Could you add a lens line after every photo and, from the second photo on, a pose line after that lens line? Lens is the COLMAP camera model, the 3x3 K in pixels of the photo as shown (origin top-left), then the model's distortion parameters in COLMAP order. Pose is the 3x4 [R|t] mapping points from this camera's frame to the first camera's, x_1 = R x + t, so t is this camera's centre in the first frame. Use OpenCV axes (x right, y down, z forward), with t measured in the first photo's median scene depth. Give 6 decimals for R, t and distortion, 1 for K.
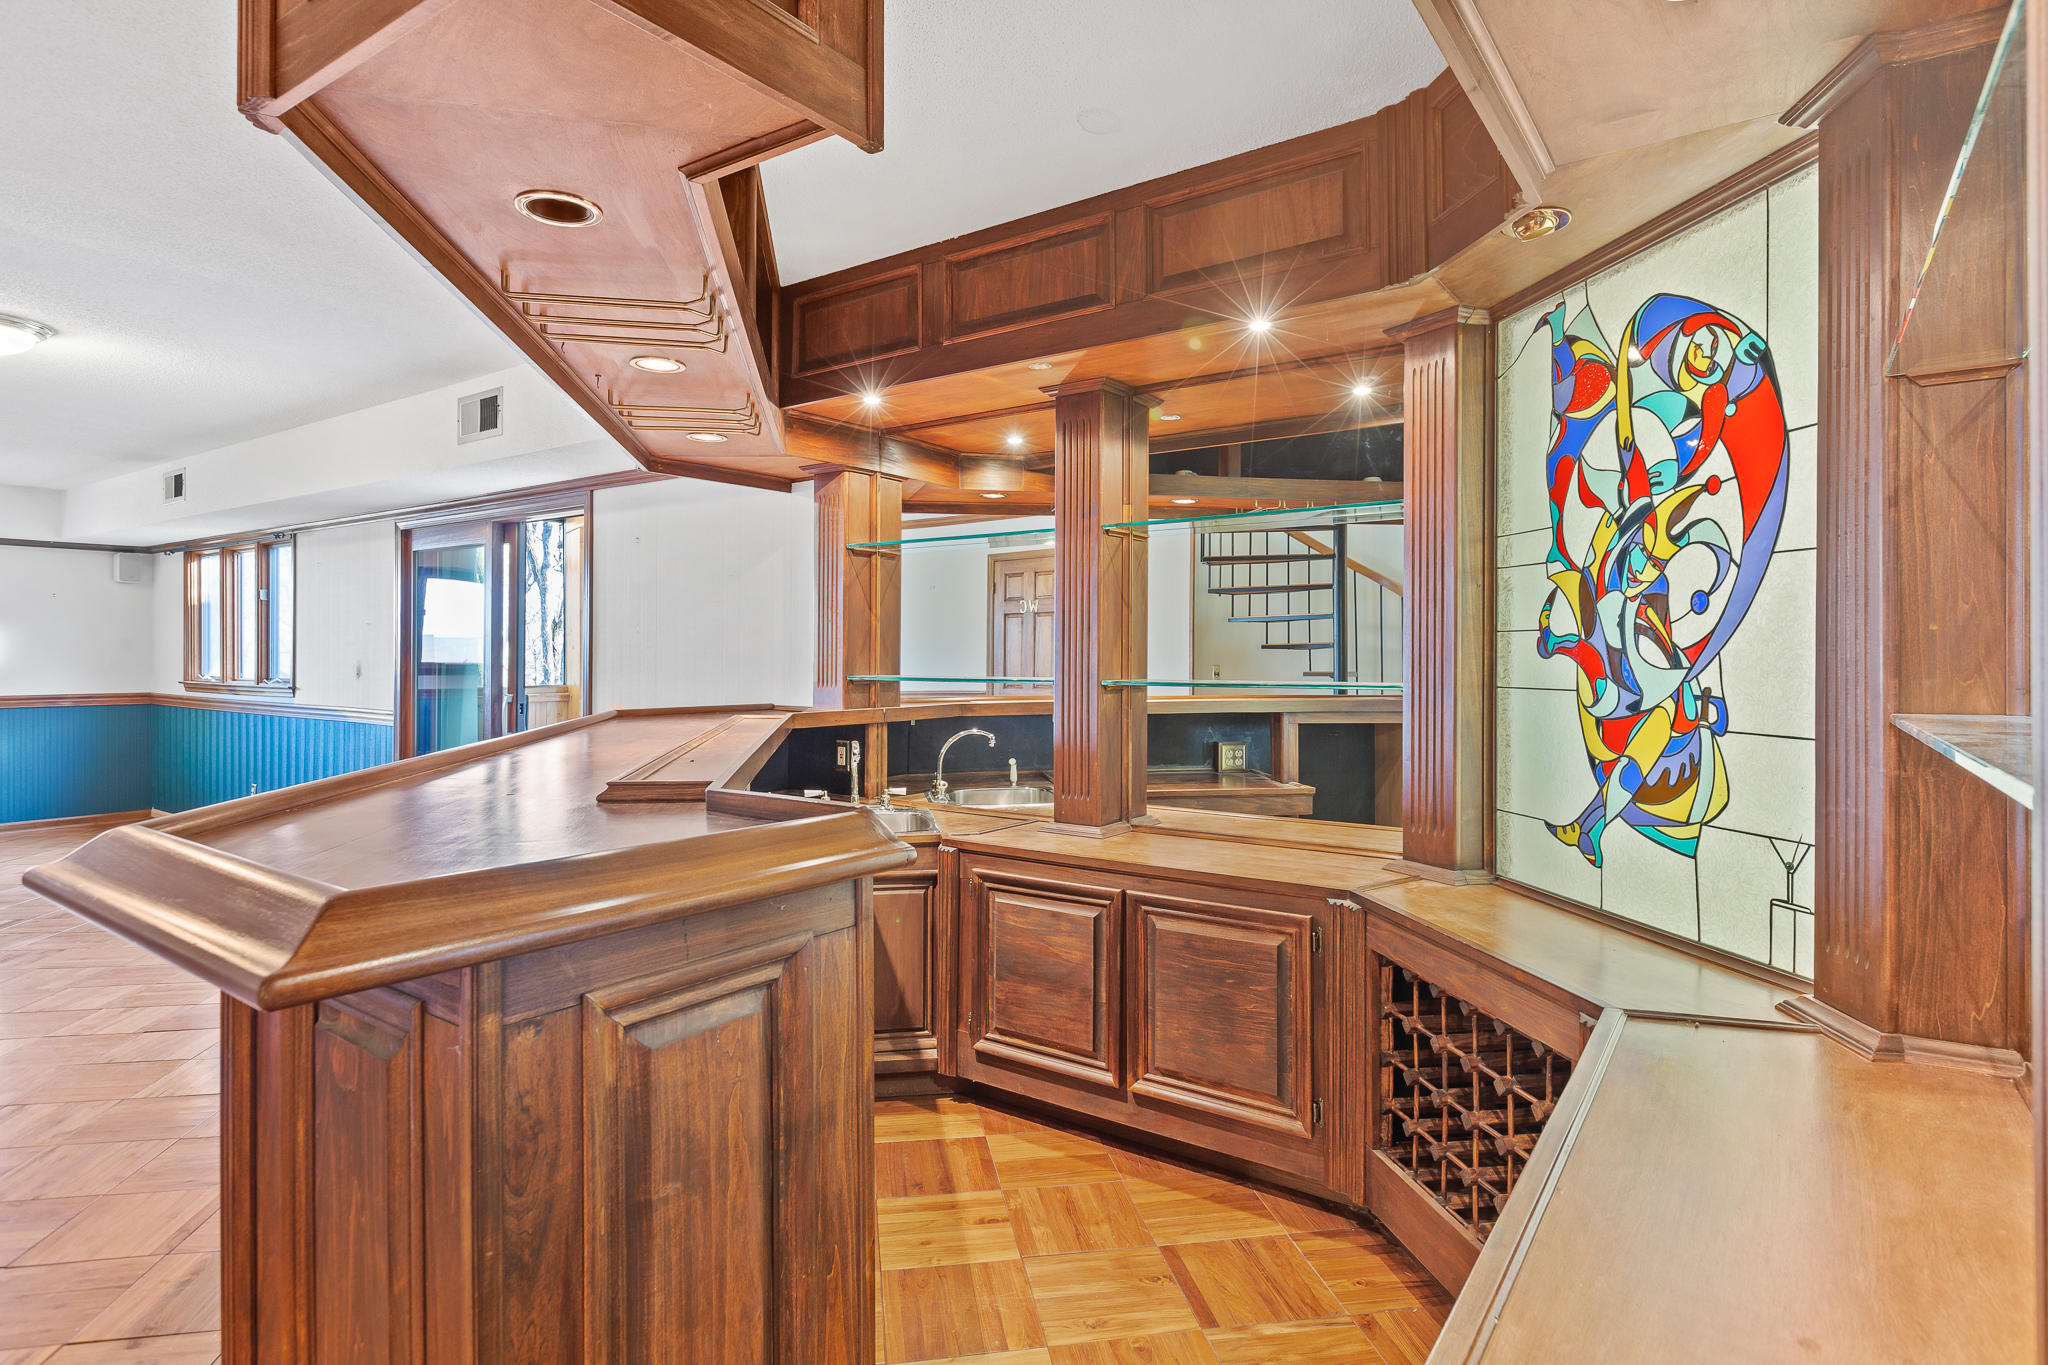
lens RADIAL K [[1093.2, 0, 1021.1], [0, 1093.2, 663.0], [0, 0, 1]] dist [-0.001601, -0.000037]
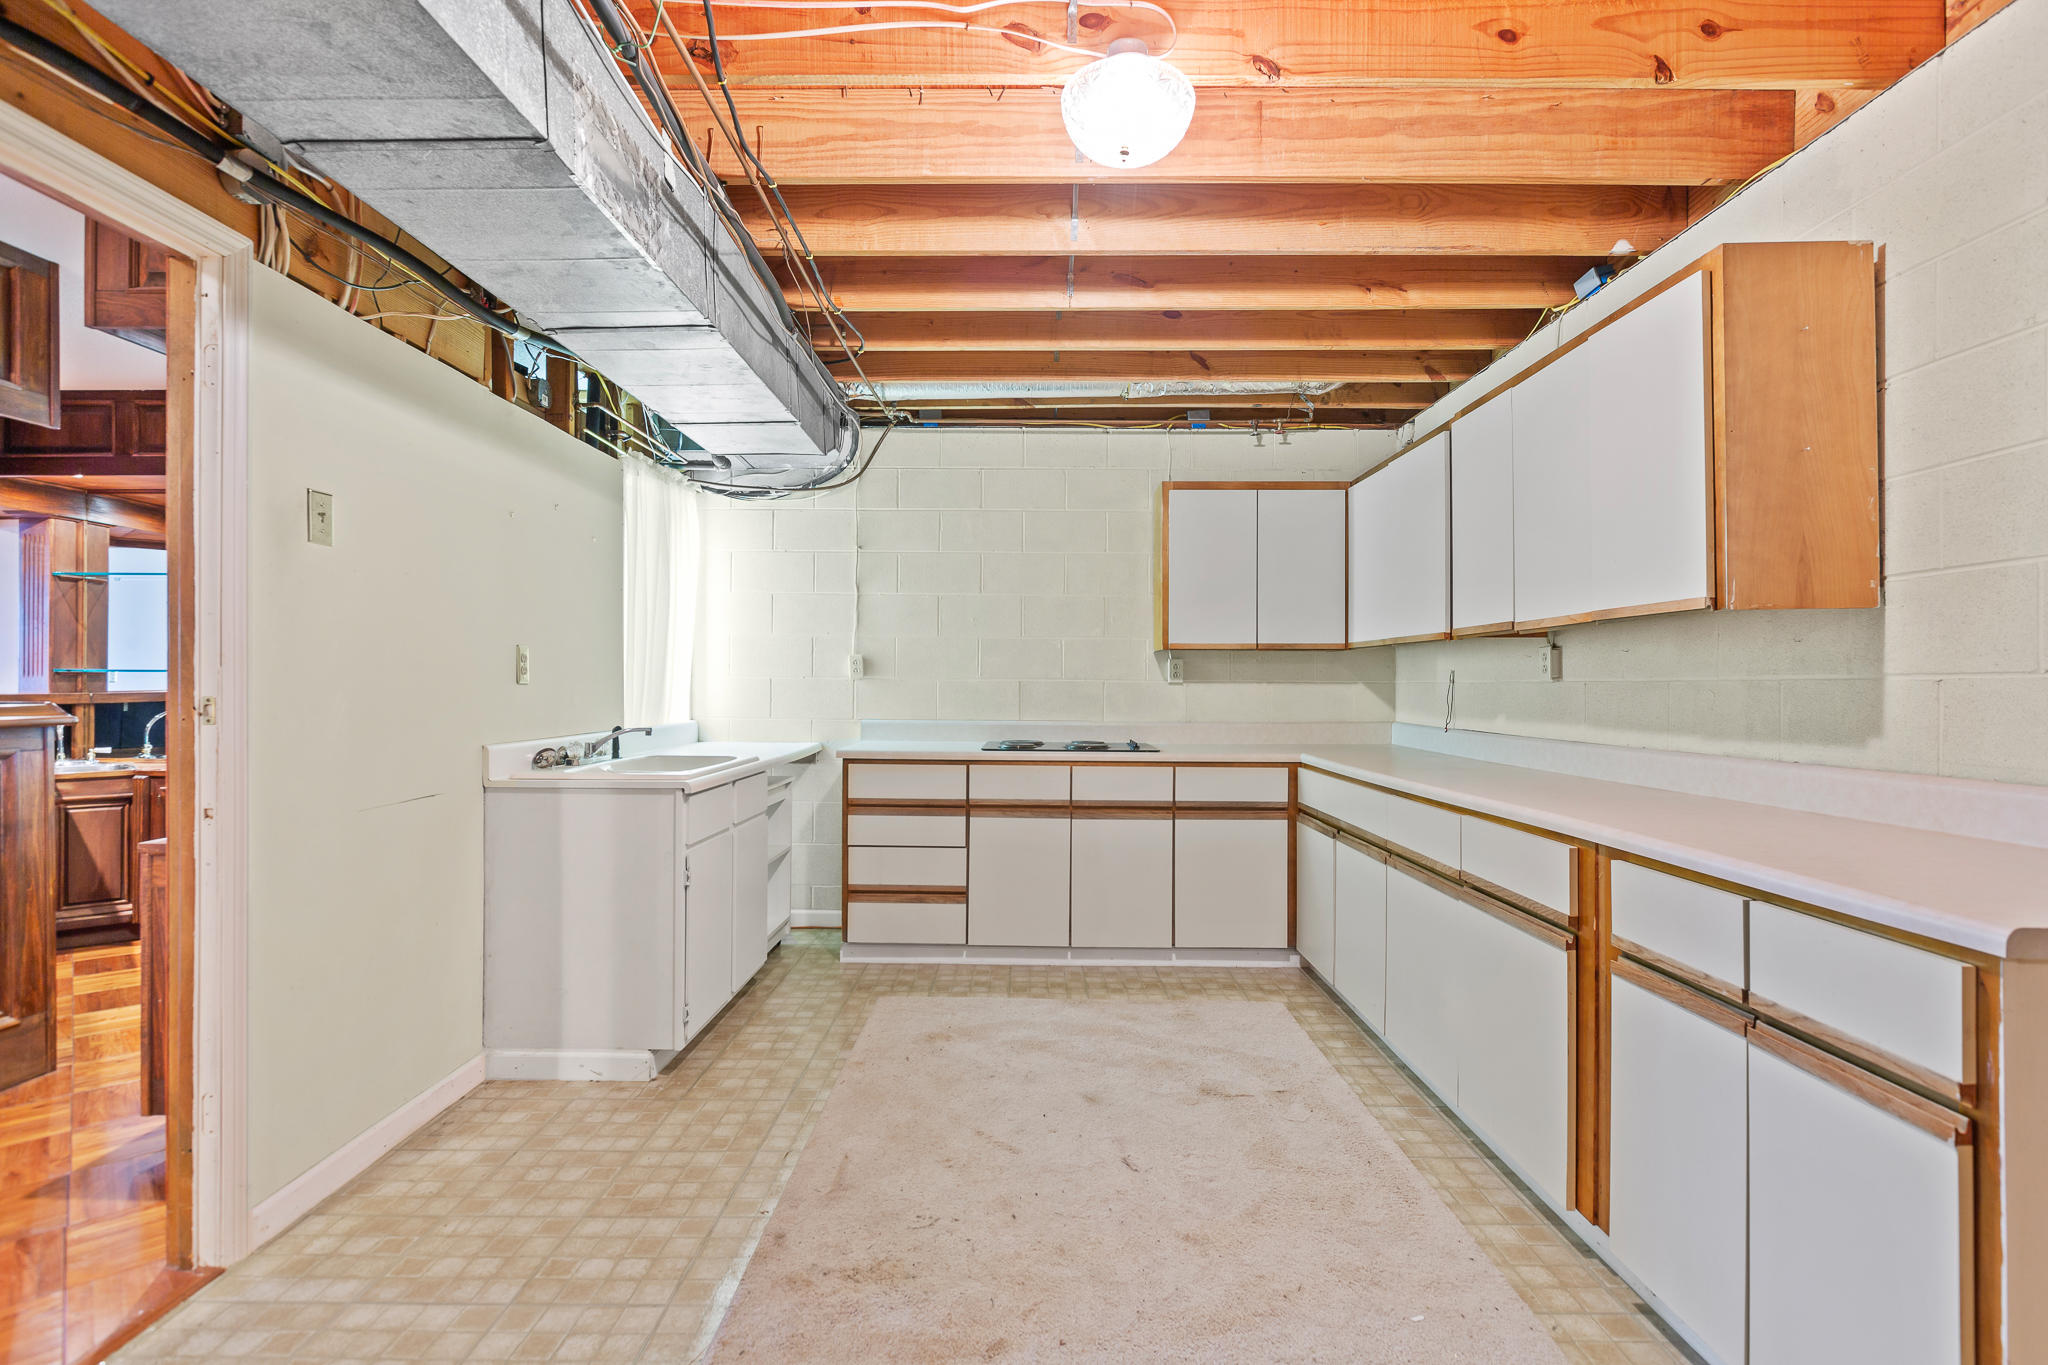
lens RADIAL K [[972.2, 0, 1021.9], [0, 972.2, 688.6], [0, 0, 1]] dist [-0.004382, 0.000291]
pose [[0.816105, -0.001917, 0.577900, 0.127115], [0.000214, 0.999995, 0.003015, 0.032340], [-0.577904, -0.002336, 0.816102, -0.673724]]
